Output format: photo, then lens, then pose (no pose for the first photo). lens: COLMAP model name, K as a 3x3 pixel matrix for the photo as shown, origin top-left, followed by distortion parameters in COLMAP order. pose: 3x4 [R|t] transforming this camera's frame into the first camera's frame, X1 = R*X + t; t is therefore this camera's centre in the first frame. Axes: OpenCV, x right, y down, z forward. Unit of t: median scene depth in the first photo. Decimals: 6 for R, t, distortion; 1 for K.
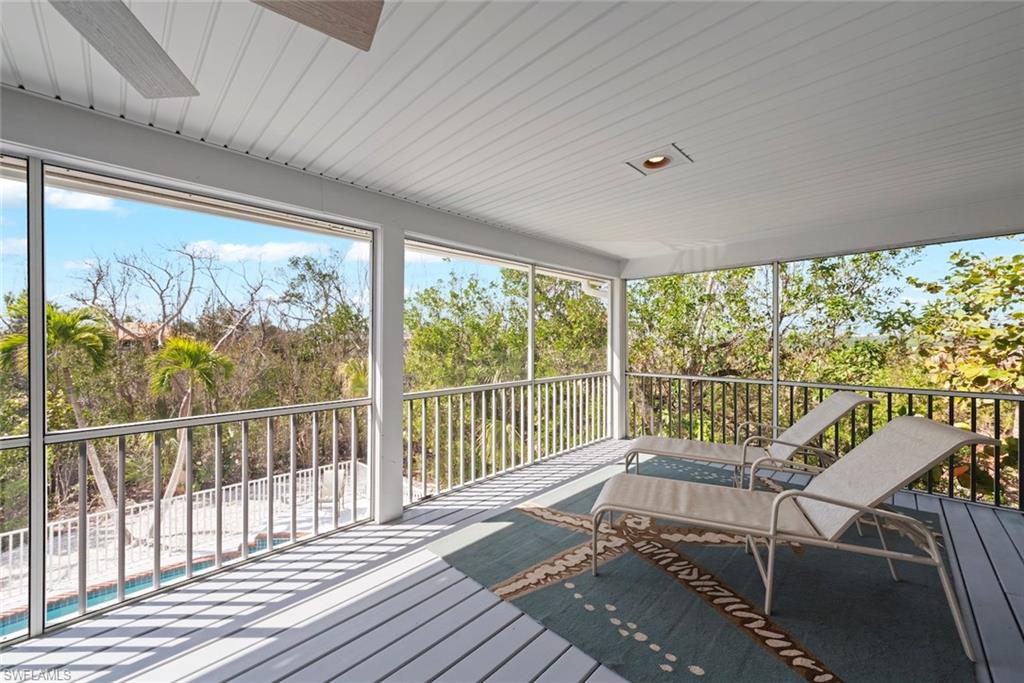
lens RADIAL K [[396.9, 0, 512.0], [0, 396.9, 341.5], [0, 0, 1]] dist [0.000182, -0.000081]
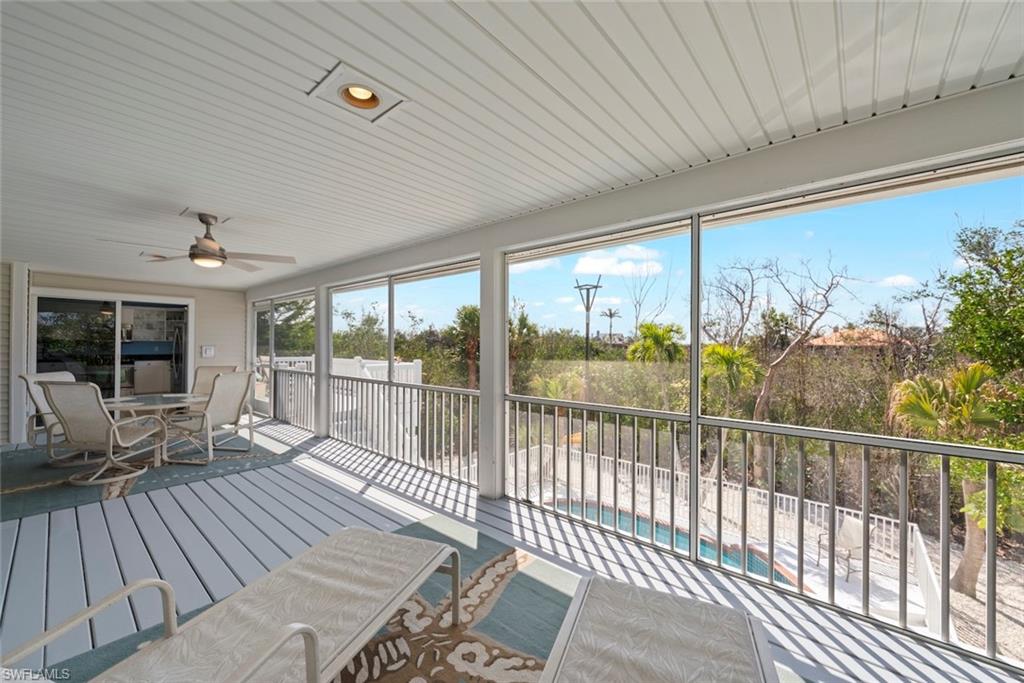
lens RADIAL K [[429.5, 0, 512.0], [0, 429.5, 341.5], [0, 0, 1]] dist [0.000497, 0.000034]
pose [[0.013151, -0.006447, -0.999893, 0.169379], [-0.004450, 0.999969, -0.006506, 0.000811], [0.999904, 0.004535, 0.013122, 0.173592]]
